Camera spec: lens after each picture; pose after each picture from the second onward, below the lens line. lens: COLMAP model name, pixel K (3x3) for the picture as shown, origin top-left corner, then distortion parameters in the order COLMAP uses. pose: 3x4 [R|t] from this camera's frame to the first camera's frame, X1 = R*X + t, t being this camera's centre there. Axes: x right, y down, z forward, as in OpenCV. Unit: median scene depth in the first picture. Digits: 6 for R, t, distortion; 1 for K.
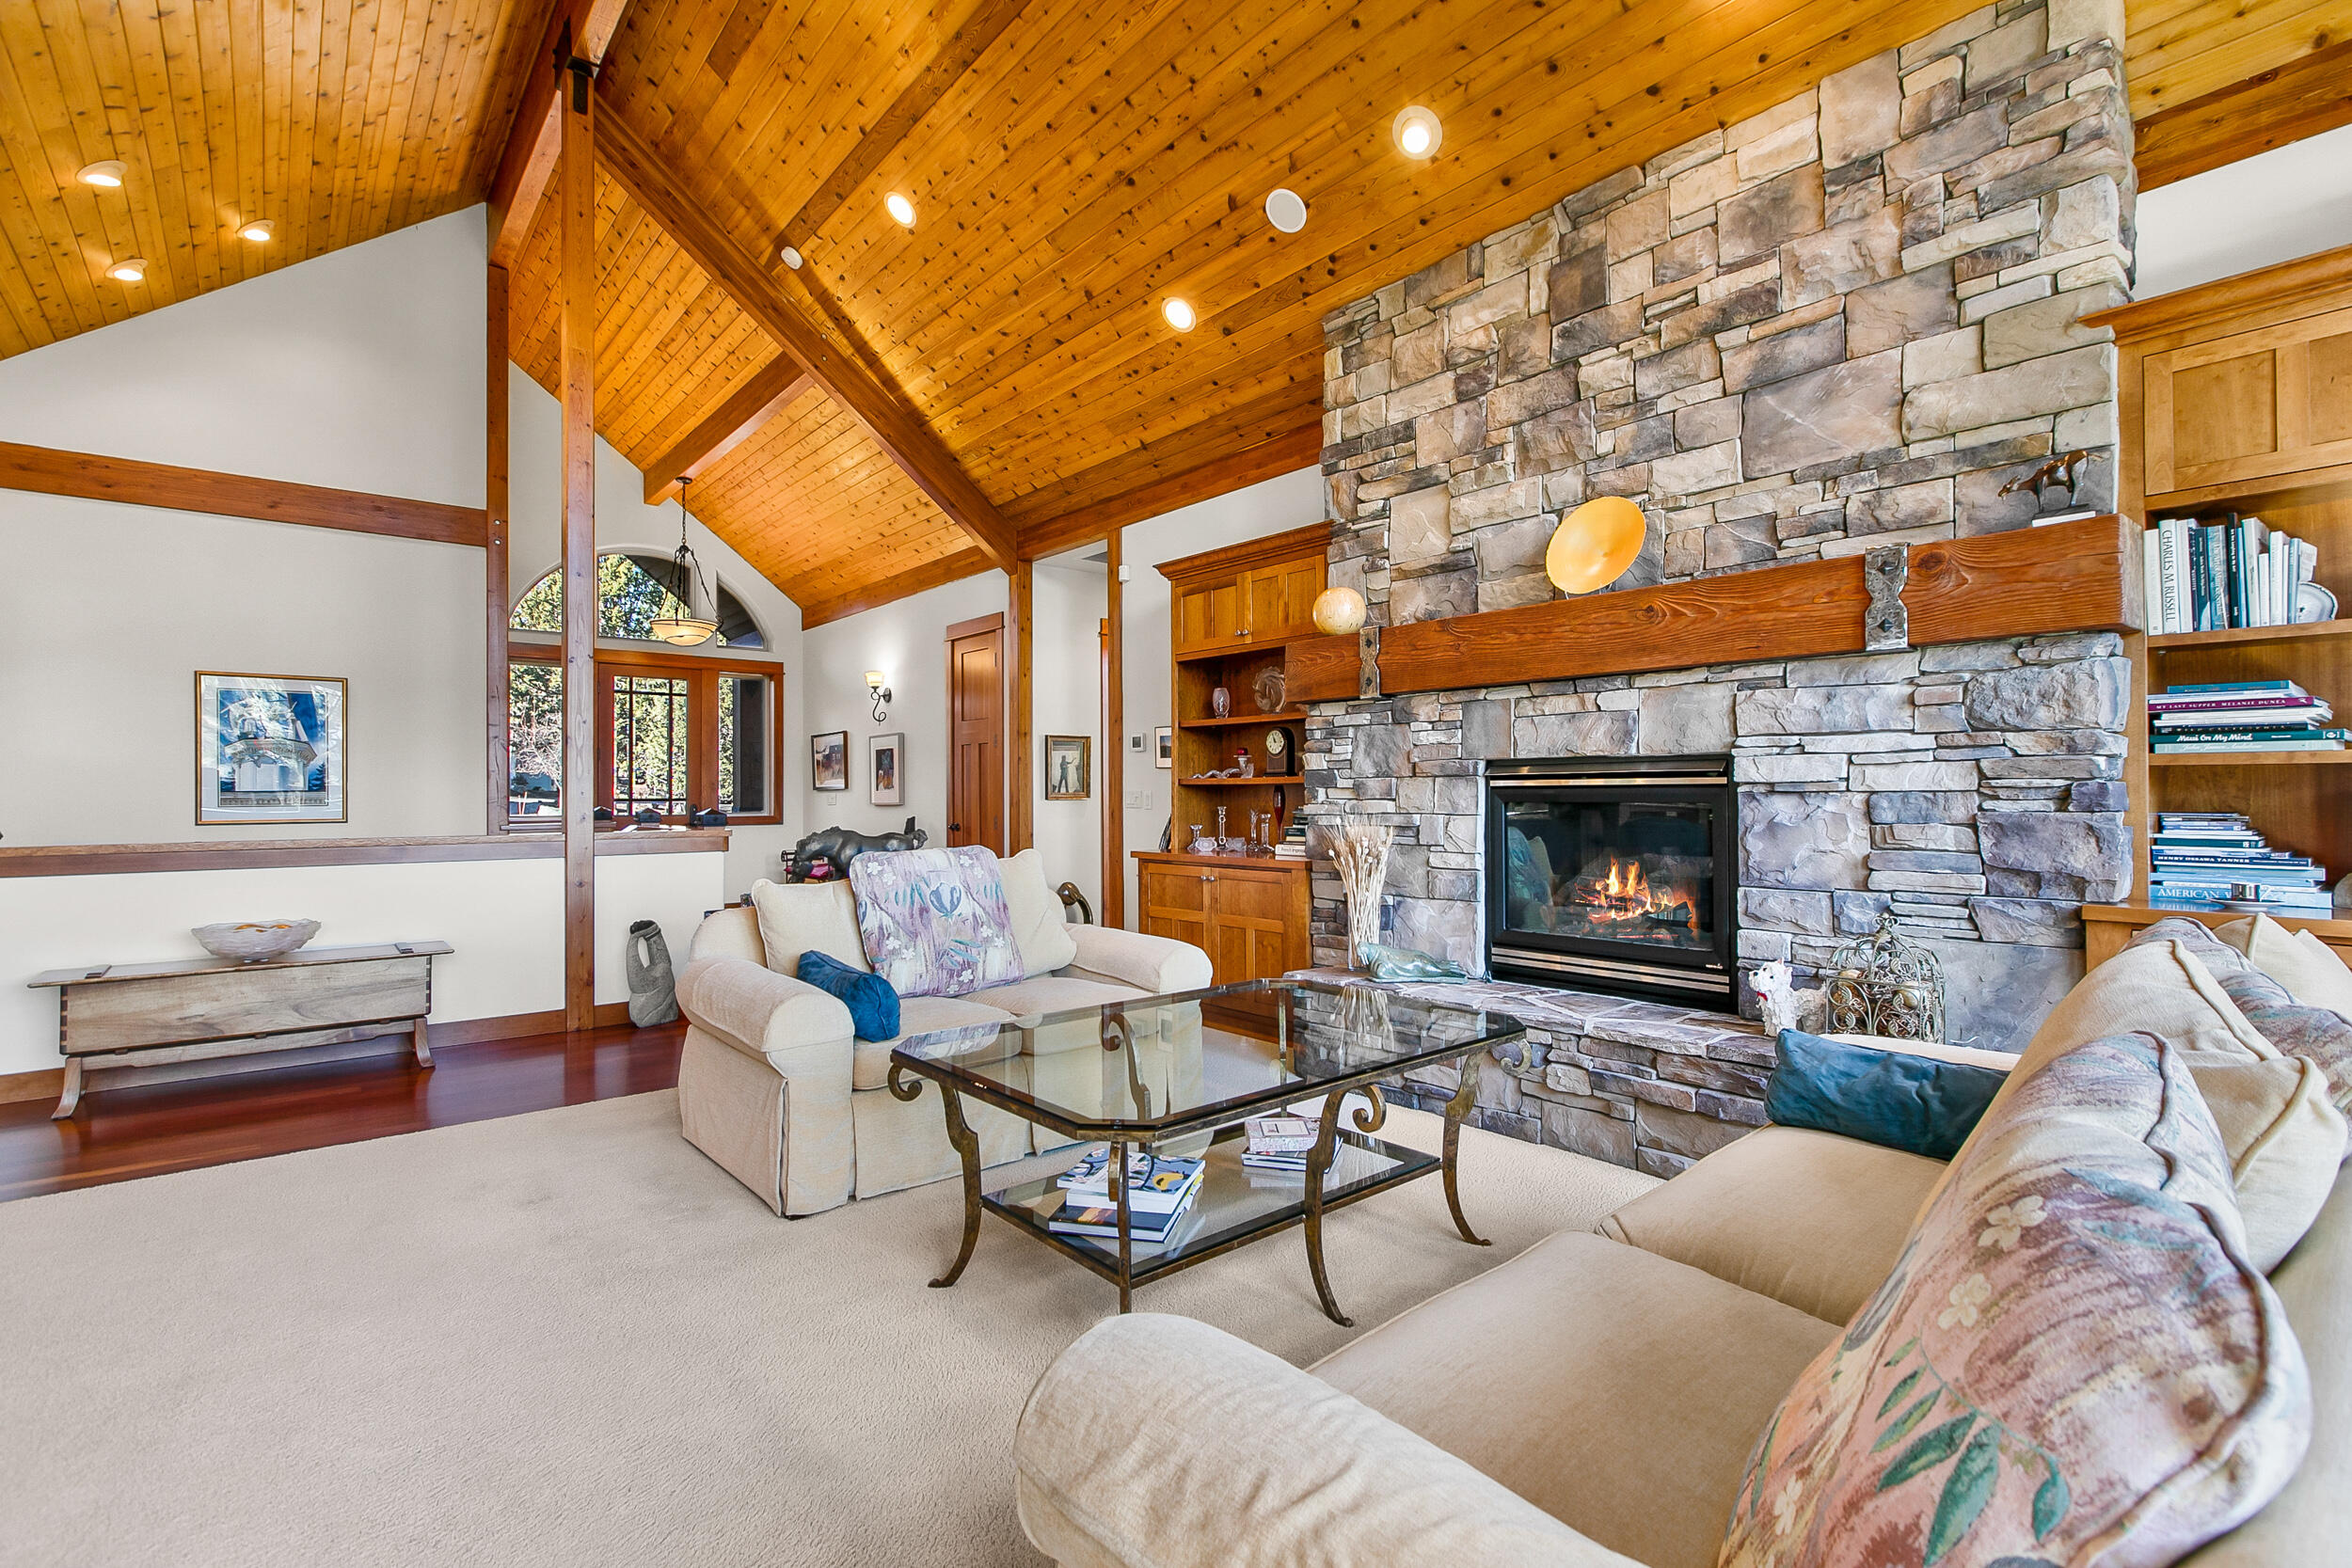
lens RADIAL K [[1044.7, 0, 1176.0], [0, 1044.7, 784.0], [0, 0, 1]] dist [0.002543, -0.000003]
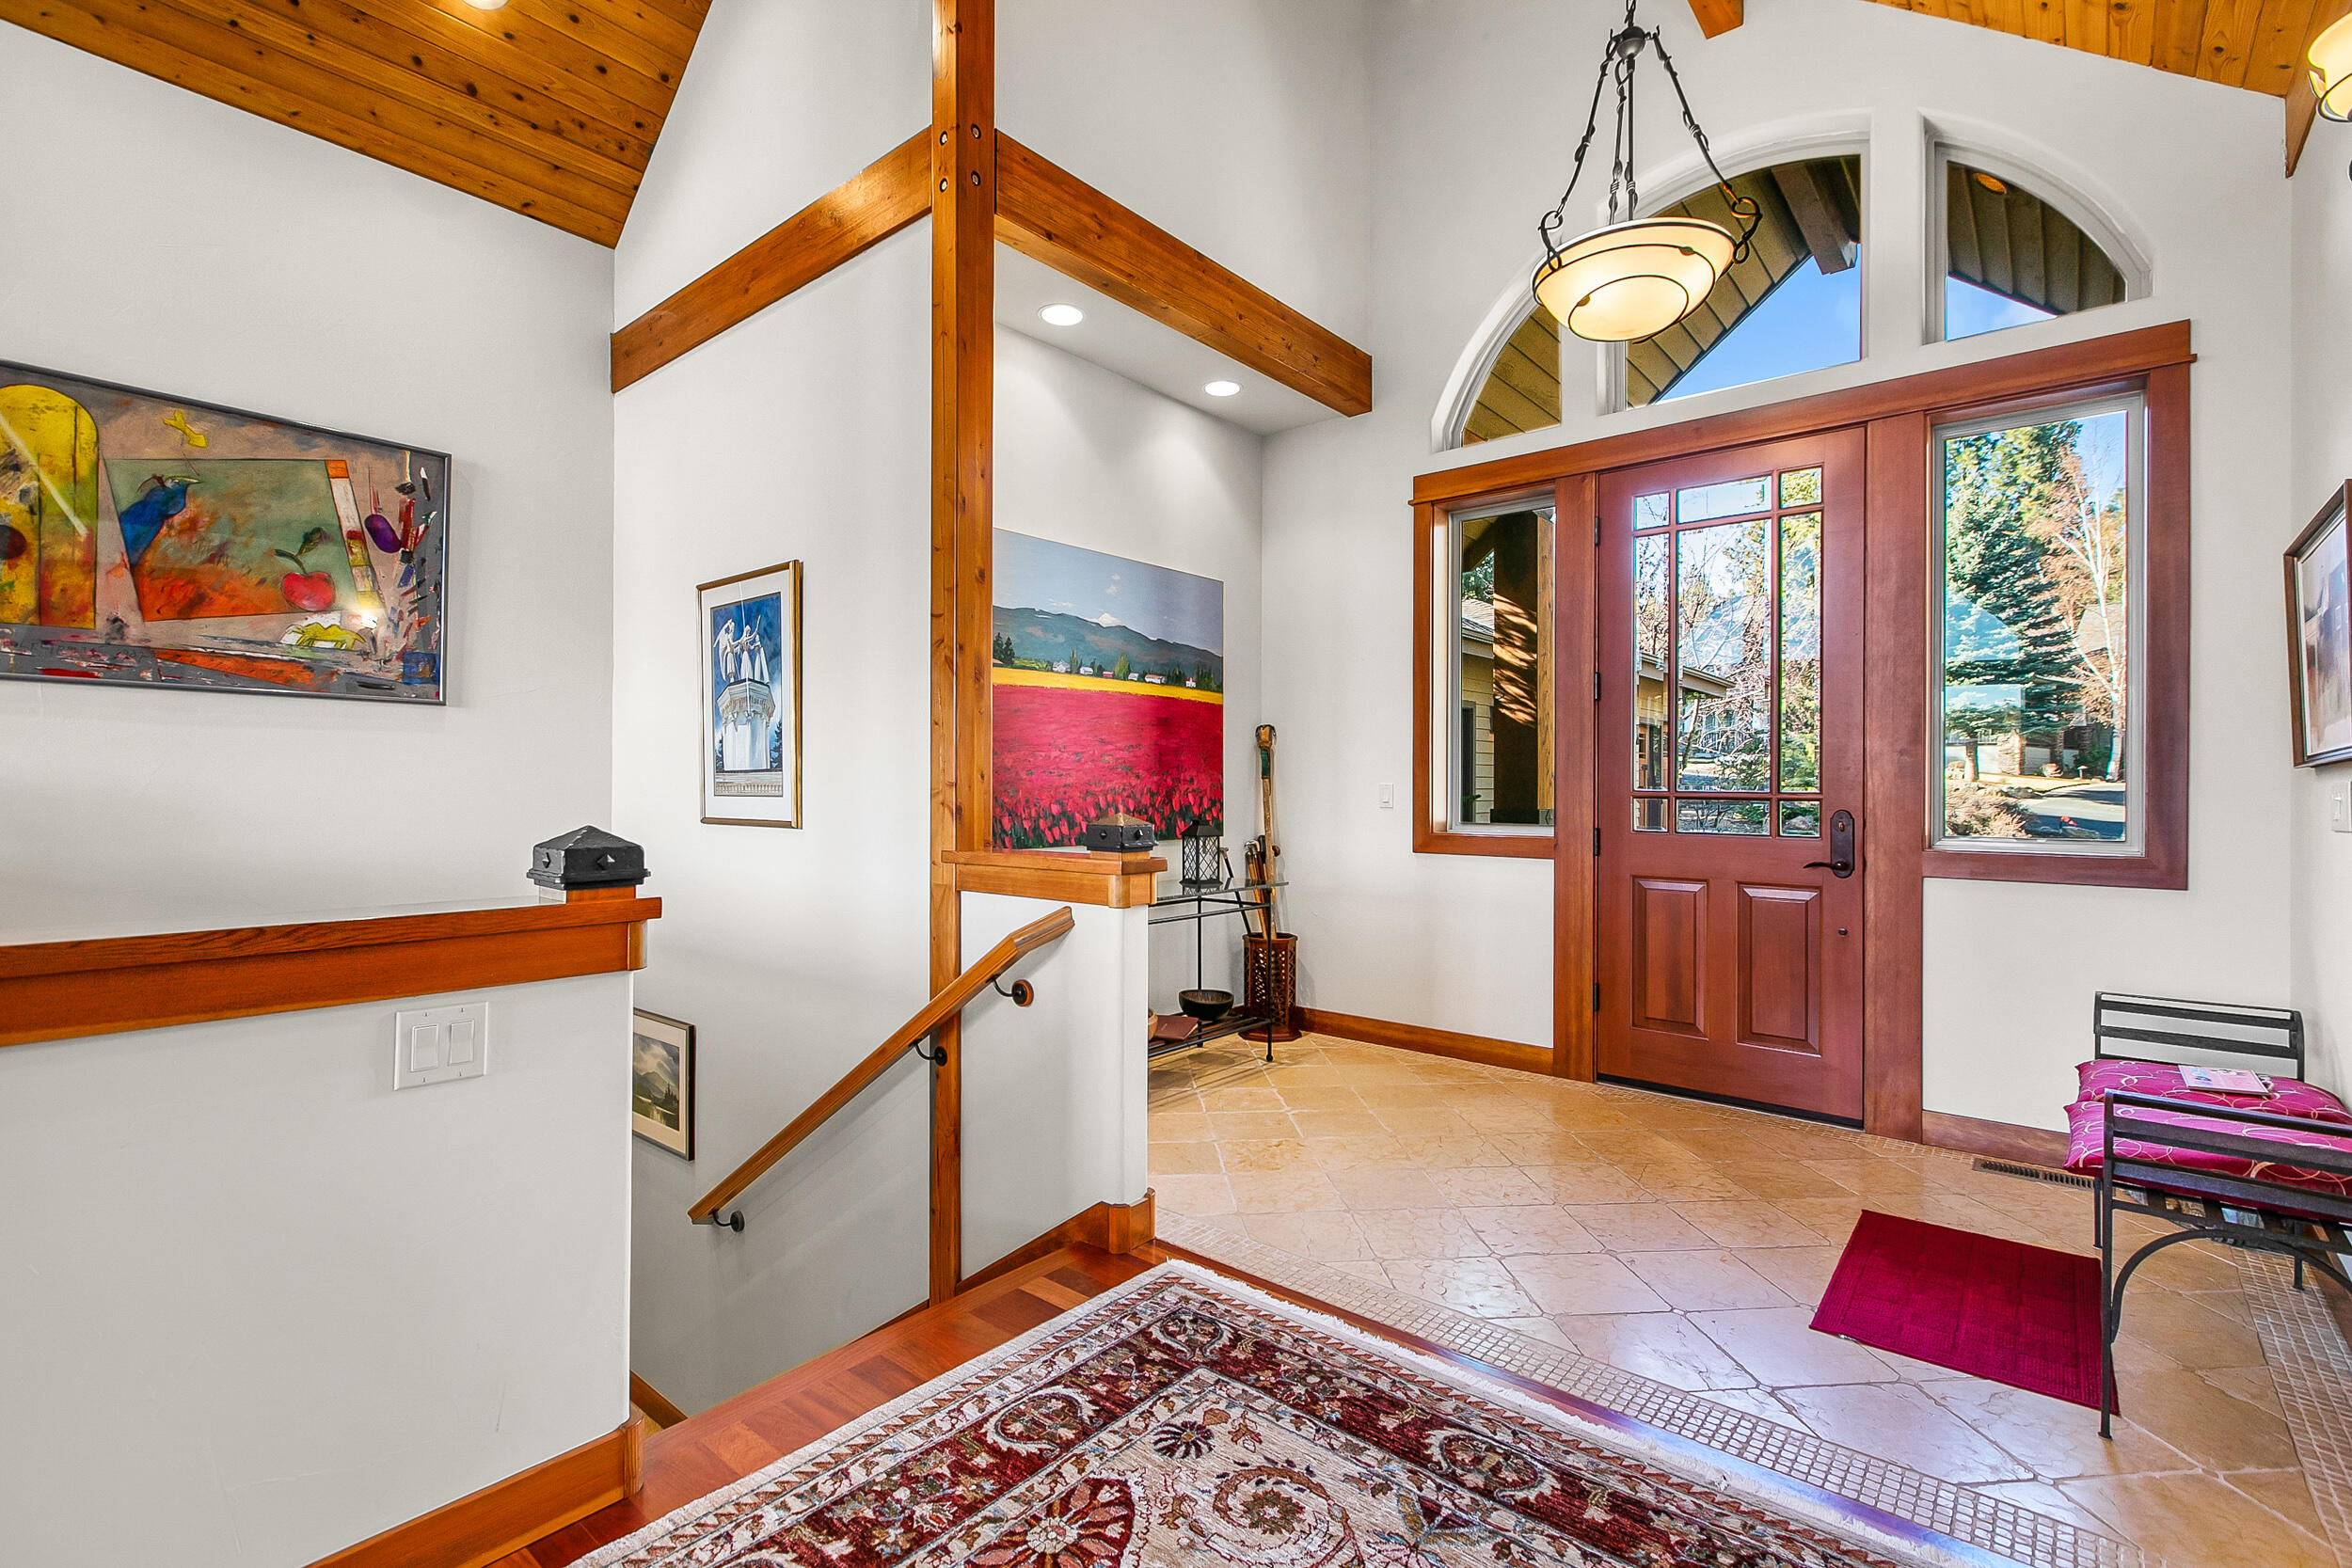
lens RADIAL K [[1054.6, 0, 1181.1], [0, 1054.6, 775.9], [0, 0, 1]] dist [-0.001018, 0.000038]
pose [[0.169367, -0.002915, -0.985549, -0.360320], [0.002993, 0.999993, -0.002443, 0.017435], [0.985548, -0.002536, 0.169375, 1.737364]]
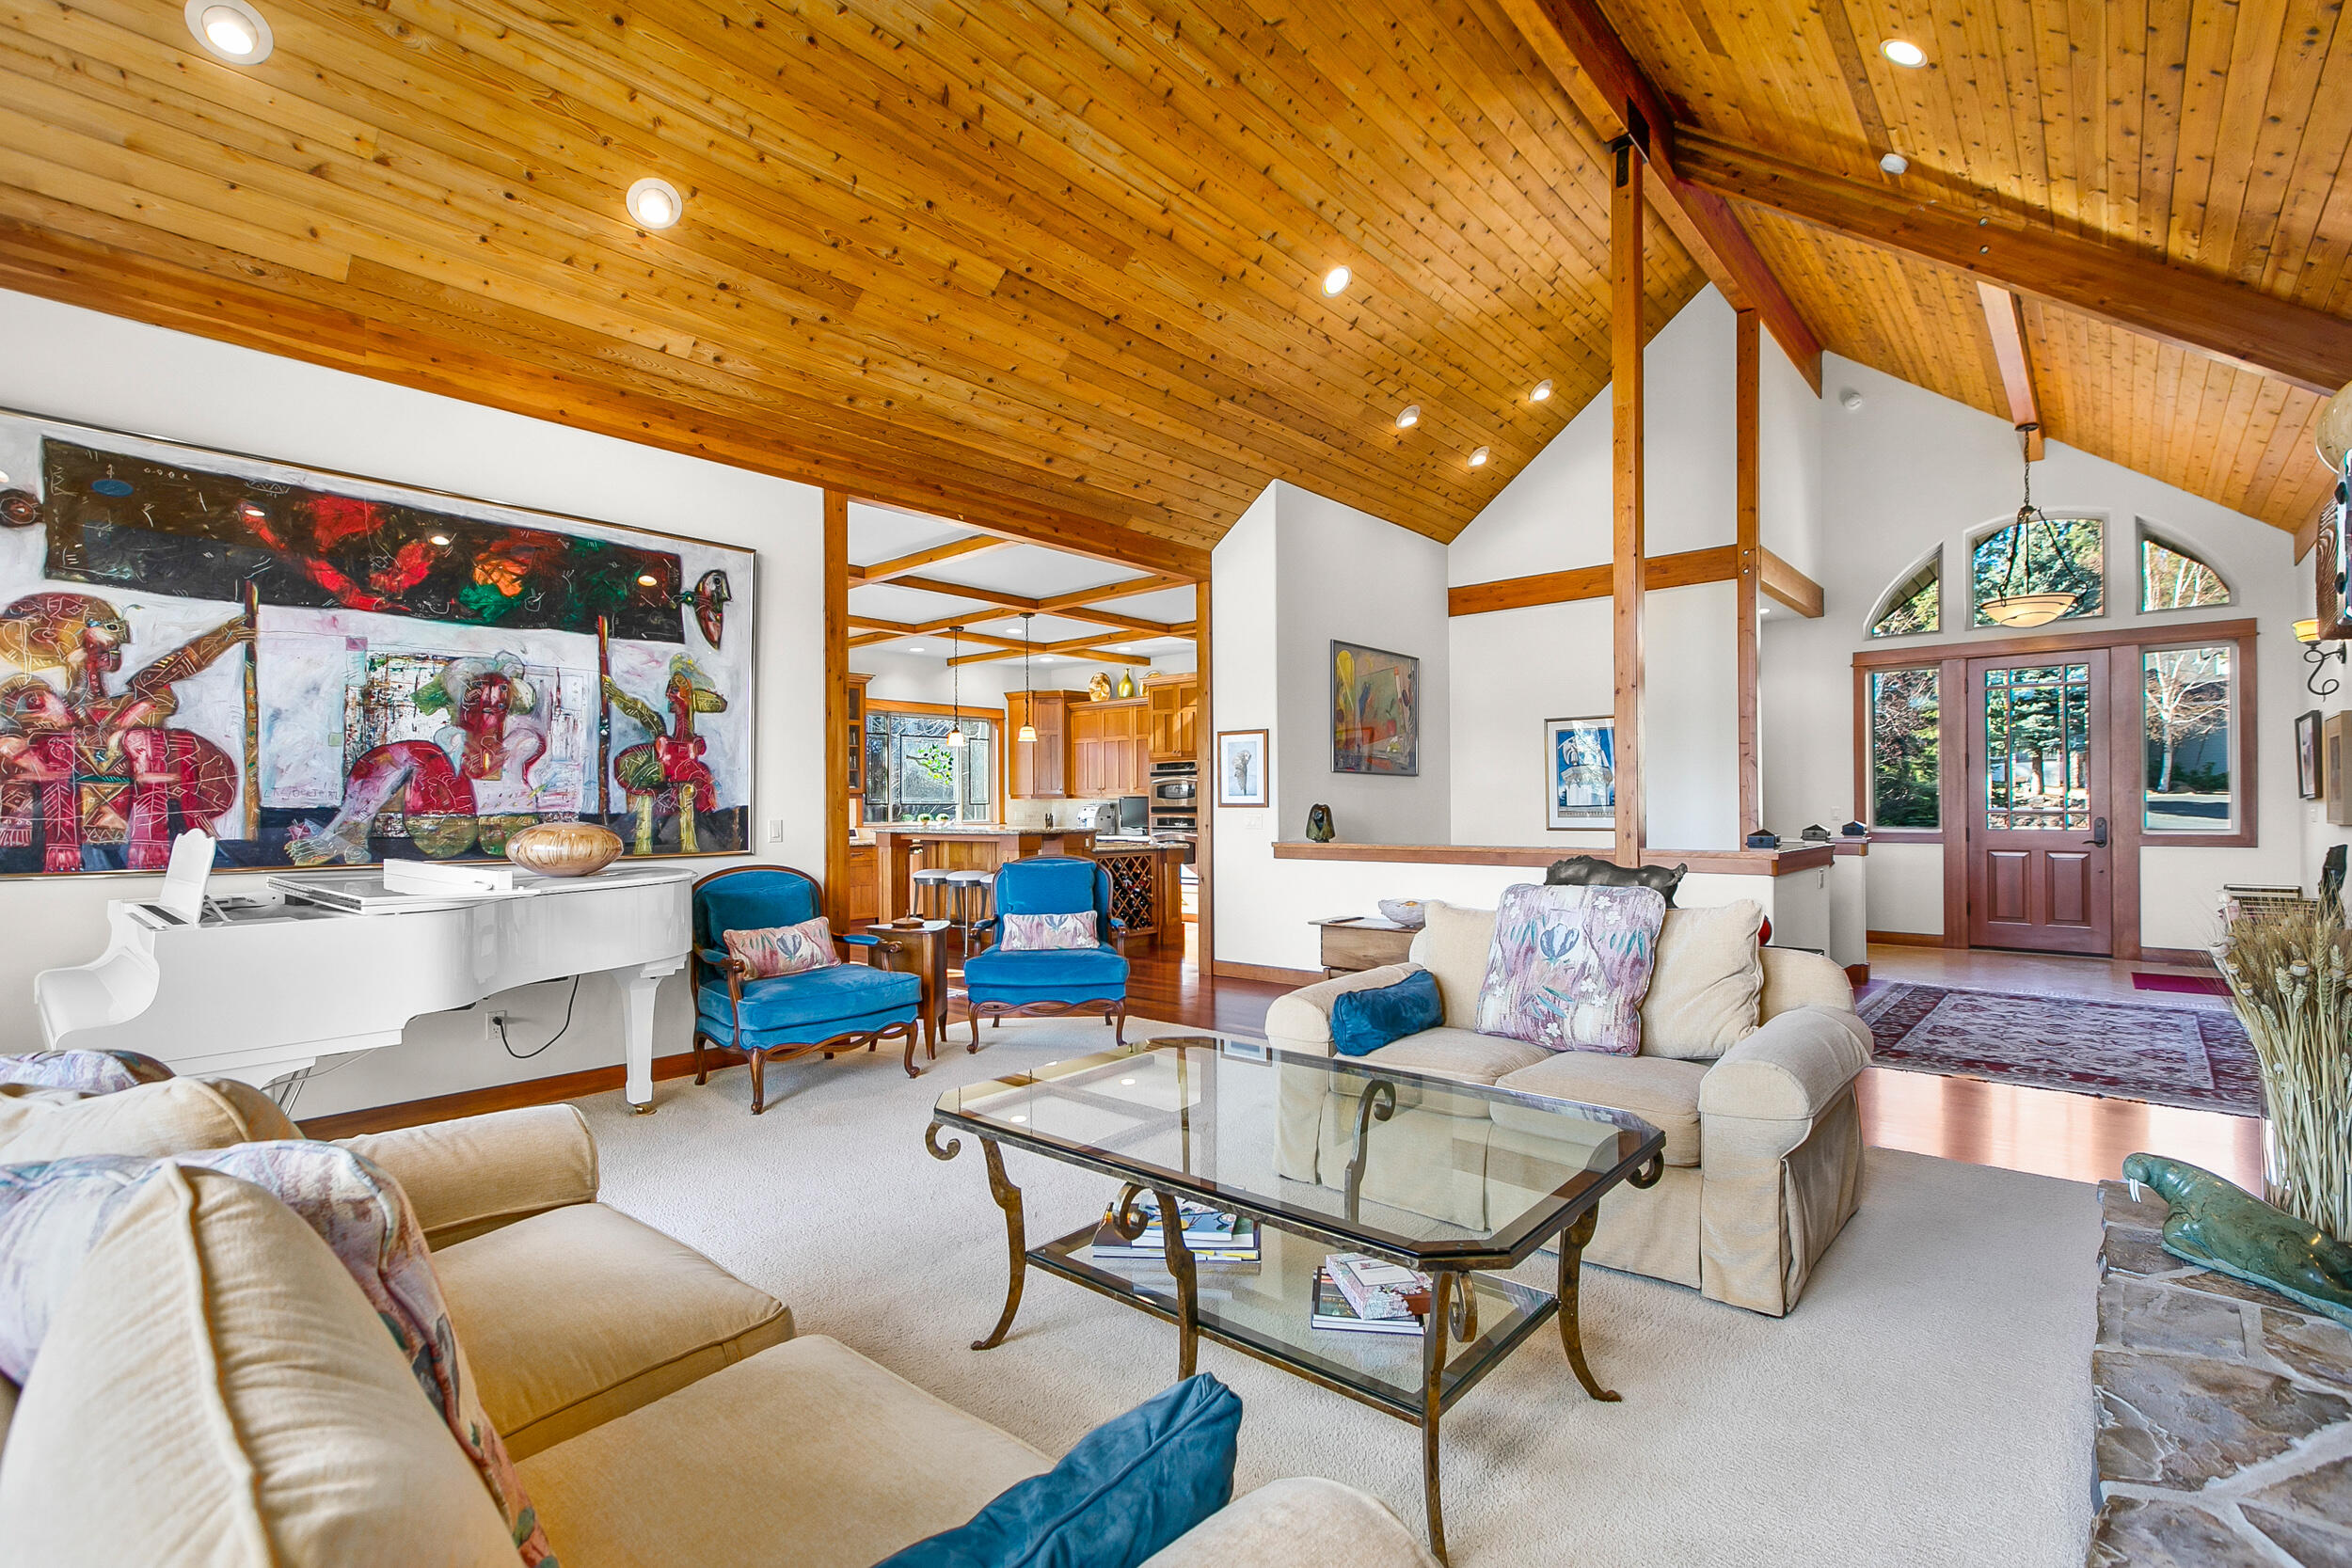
lens RADIAL K [[1052.0, 0, 1182.4], [0, 1052.0, 797.3], [0, 0, 1]] dist [0.001198, 0.000095]
pose [[0.150492, -0.001718, -0.988610, 0.542214], [0.014195, 0.999899, 0.000423, -0.017456], [0.988509, -0.014097, 0.150501, 0.461835]]
